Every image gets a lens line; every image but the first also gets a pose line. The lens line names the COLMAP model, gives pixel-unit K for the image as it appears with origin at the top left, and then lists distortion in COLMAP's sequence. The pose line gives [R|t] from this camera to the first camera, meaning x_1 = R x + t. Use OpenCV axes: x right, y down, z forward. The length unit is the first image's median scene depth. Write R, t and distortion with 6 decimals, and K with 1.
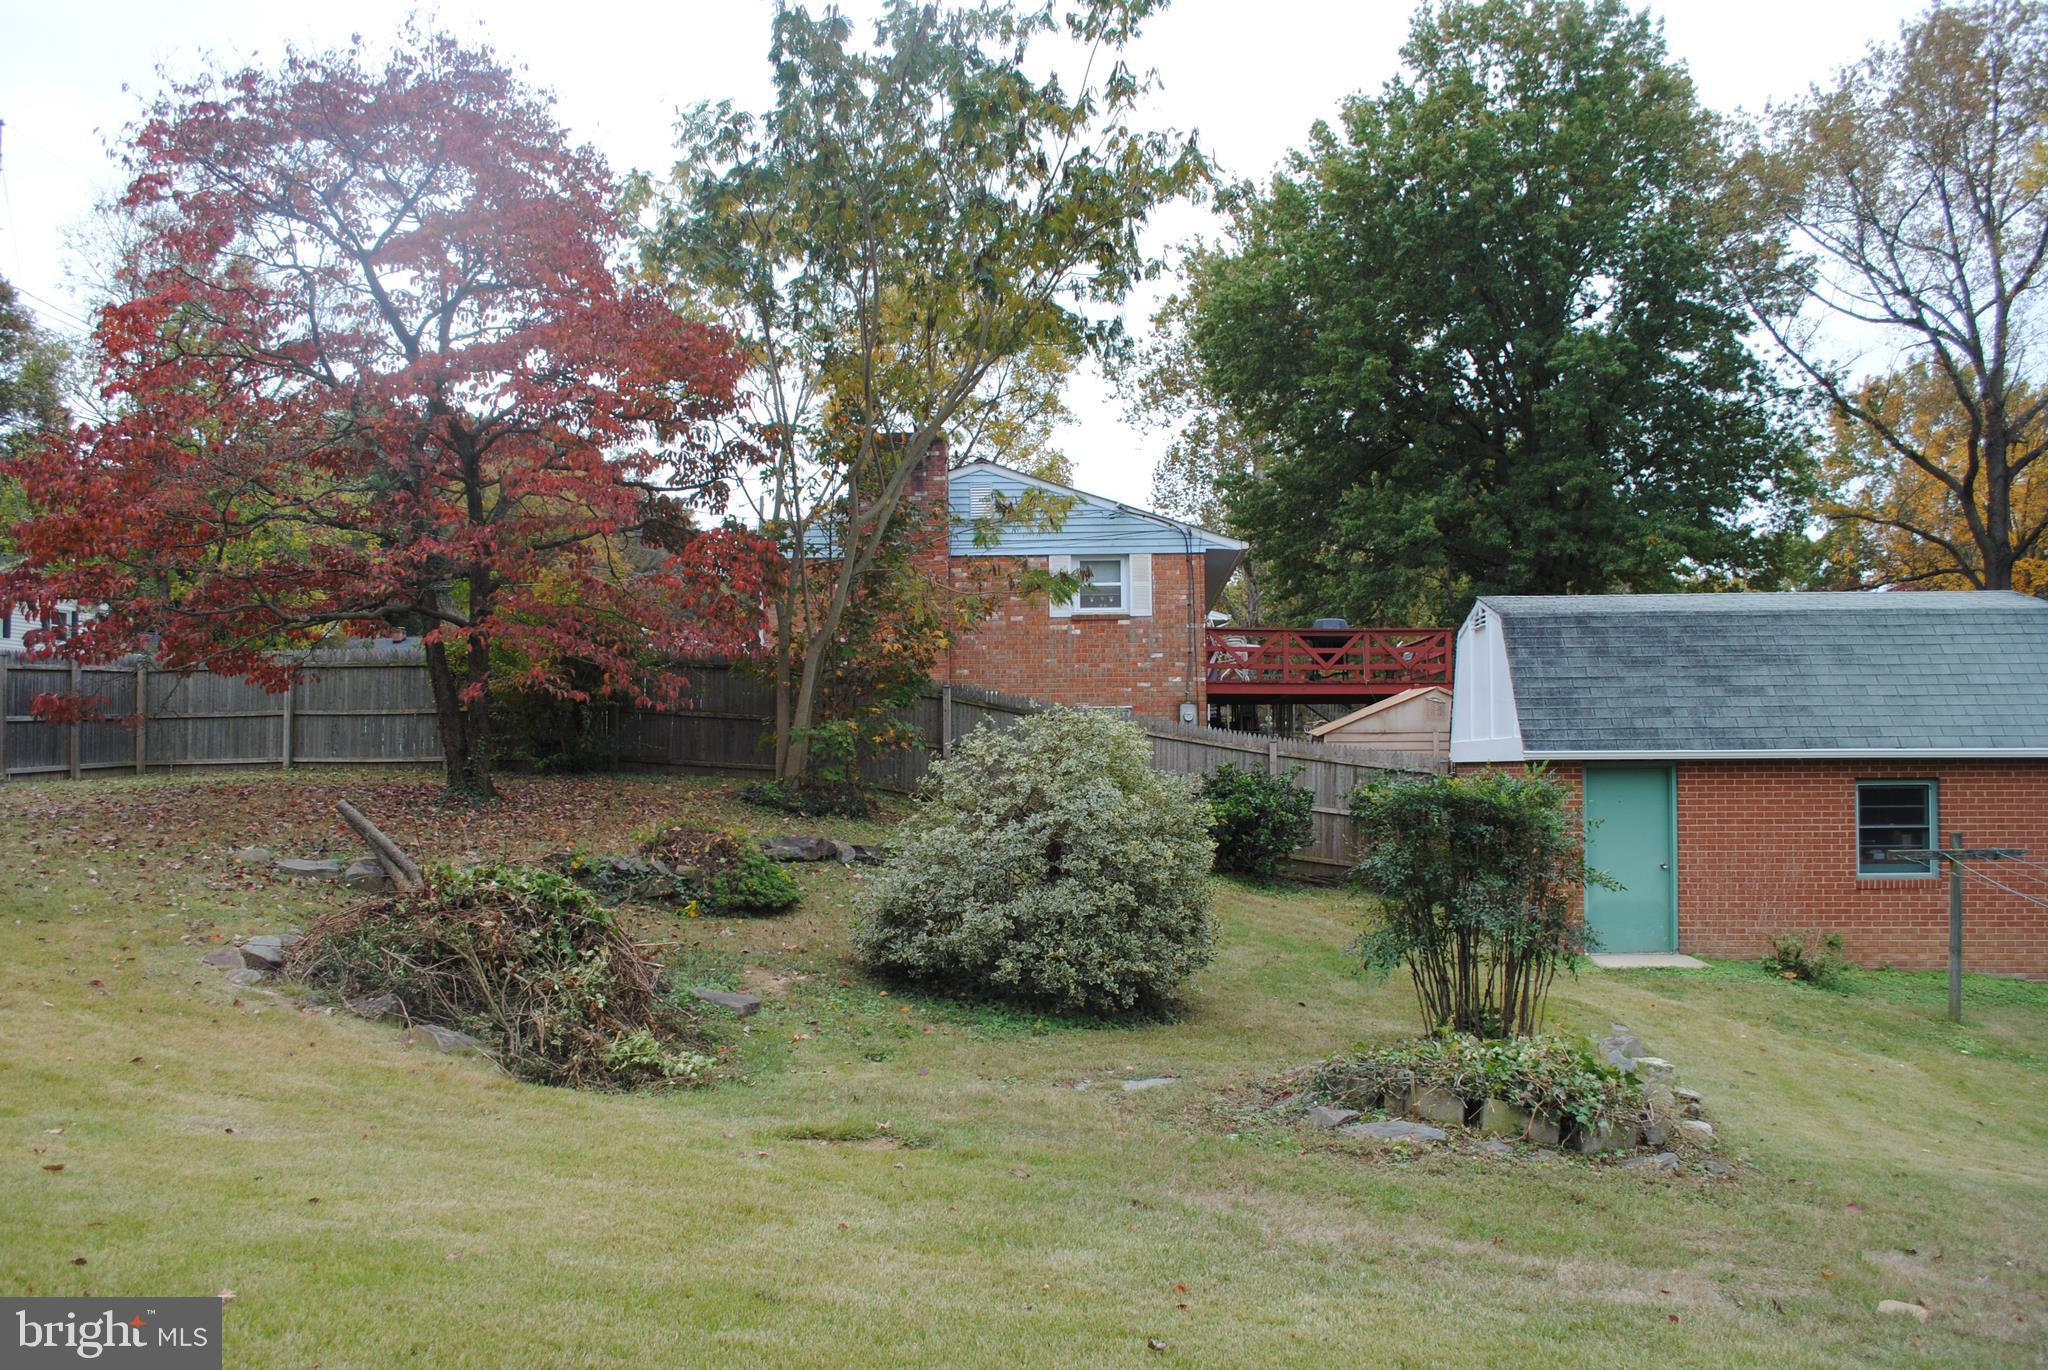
lens RADIAL K [[1619.9, 0, 1019.8], [0, 1619.9, 691.6], [0, 0, 1]] dist [-0.081842, 0.010858]
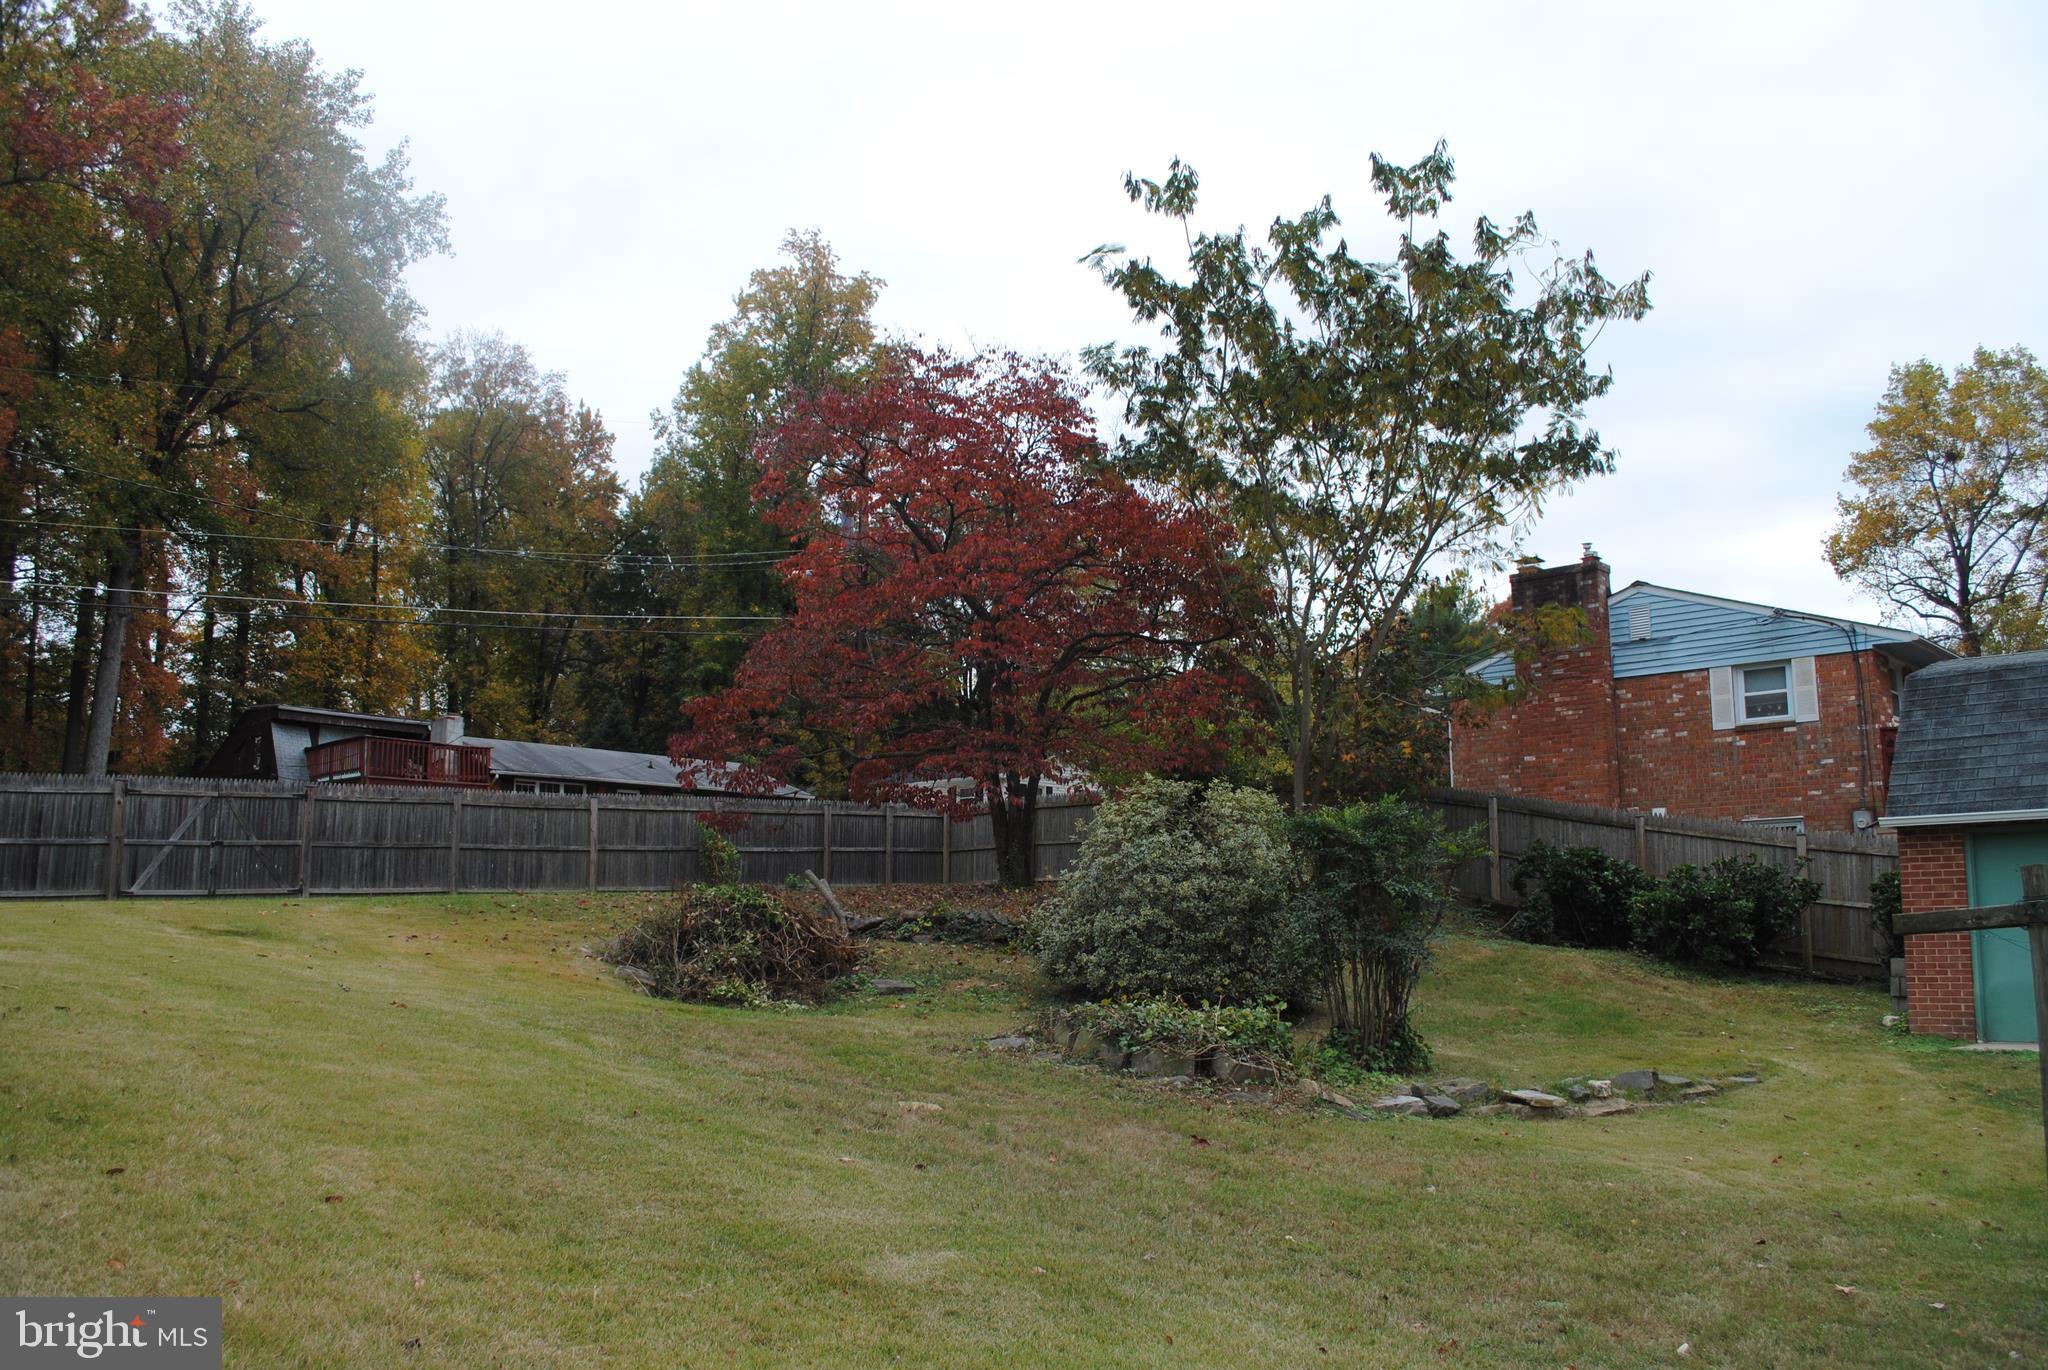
lens RADIAL K [[1619.9, 0, 1019.8], [0, 1619.9, 691.6], [0, 0, 1]] dist [-0.081842, 0.010858]
pose [[0.764212, -0.091025, -0.638509, 0.371897], [0.018648, 0.992695, -0.119198, 0.045583], [0.644695, 0.079186, 0.760327, -0.022120]]
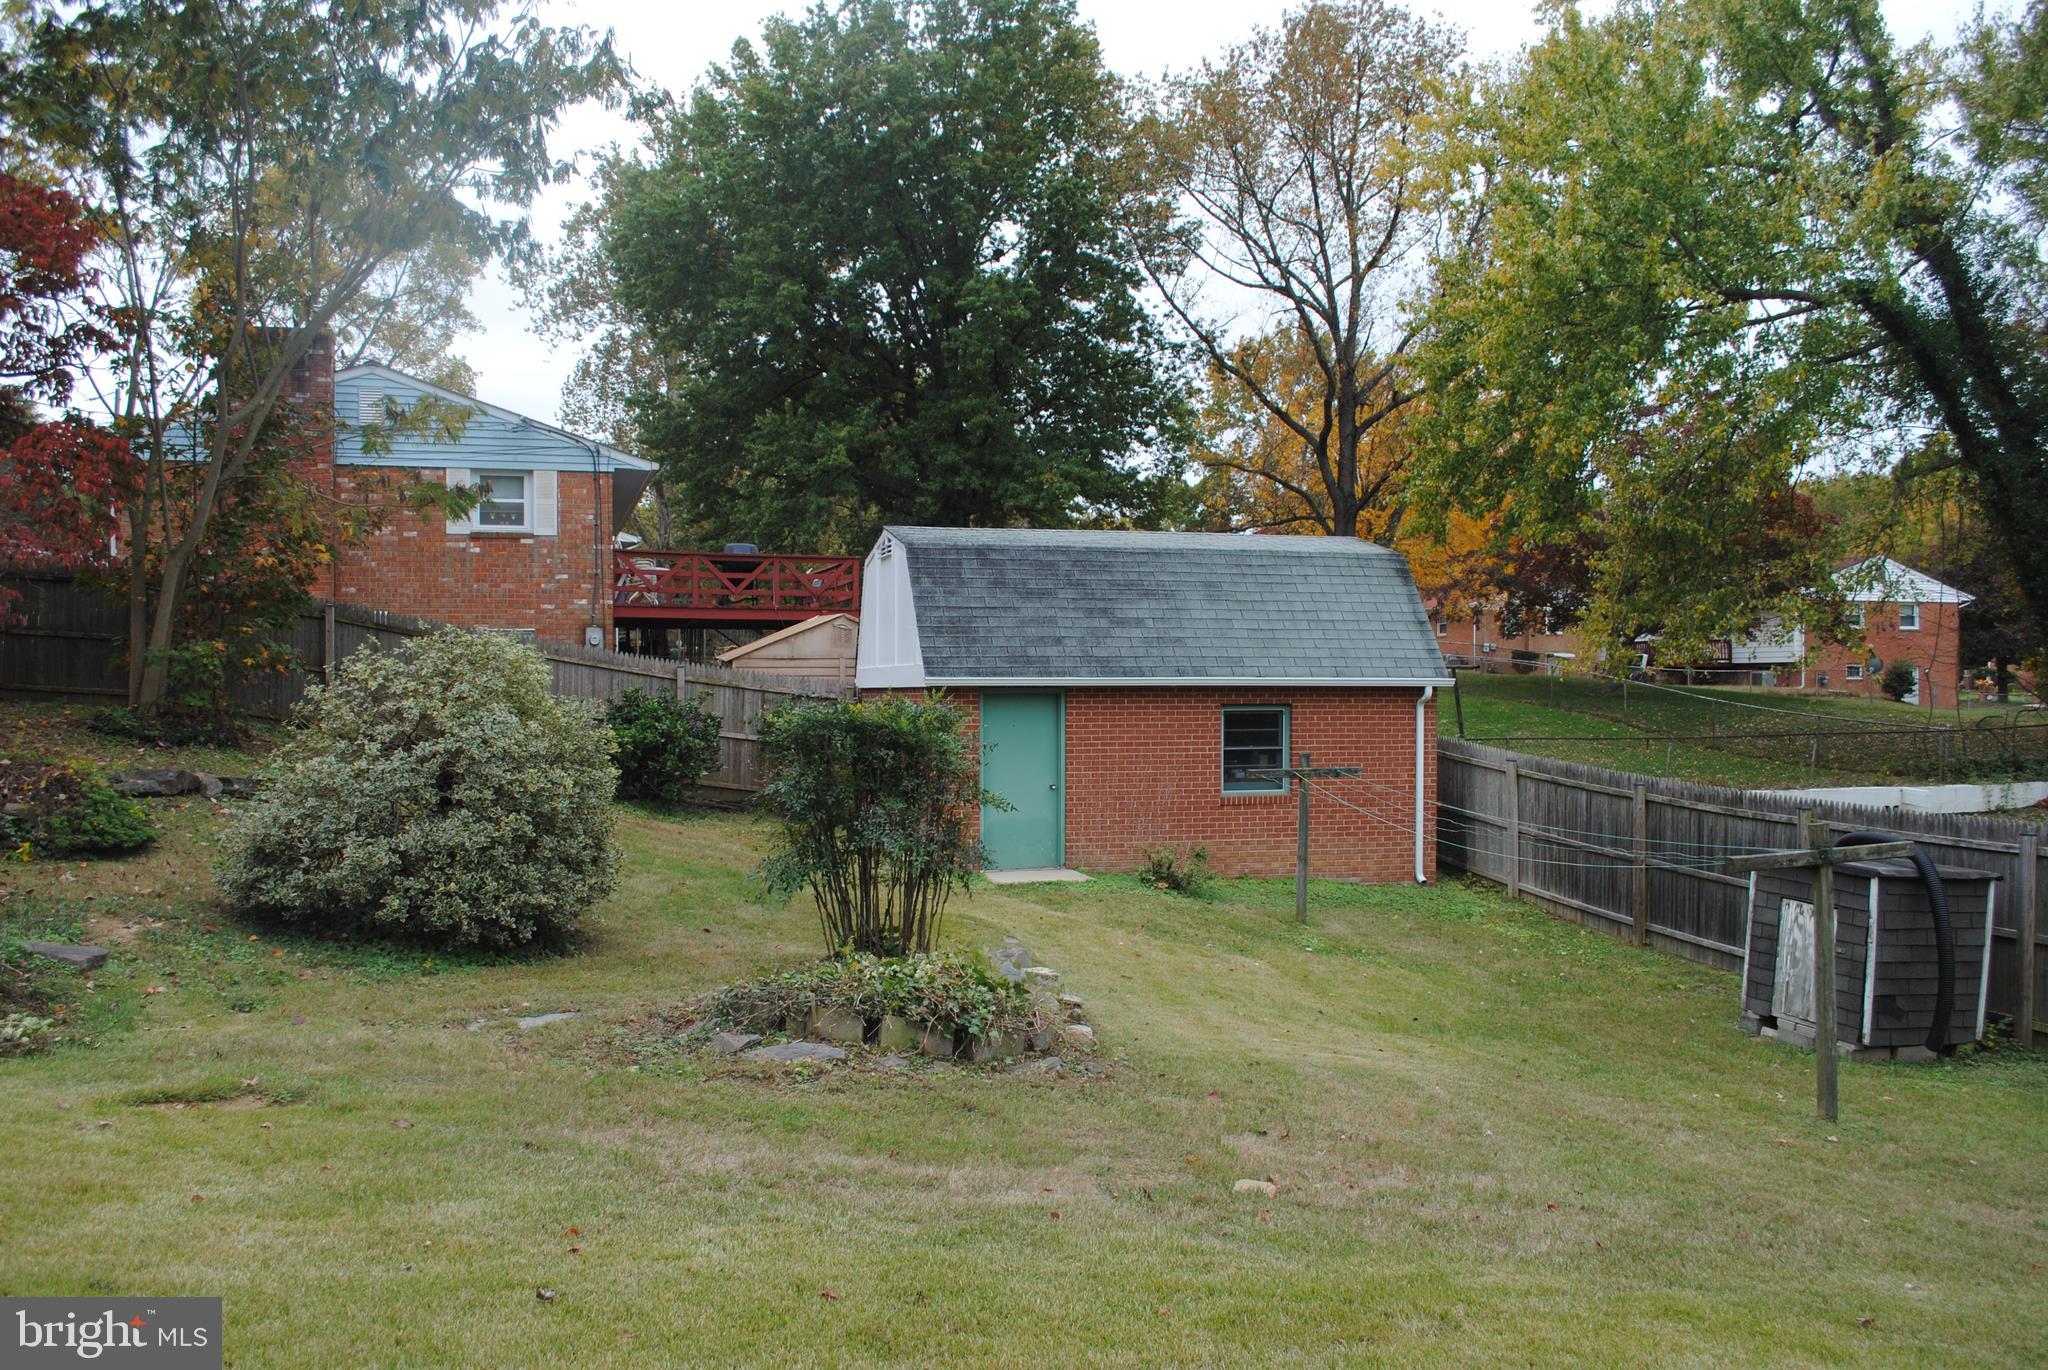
lens RADIAL K [[1619.9, 0, 1019.8], [0, 1619.9, 691.6], [0, 0, 1]] dist [-0.081842, 0.010858]
pose [[0.935809, 0.000797, 0.352508, 0.002512], [-0.017105, 0.998922, 0.043150, 0.000114], [-0.352093, -0.046410, 0.934814, 0.003626]]
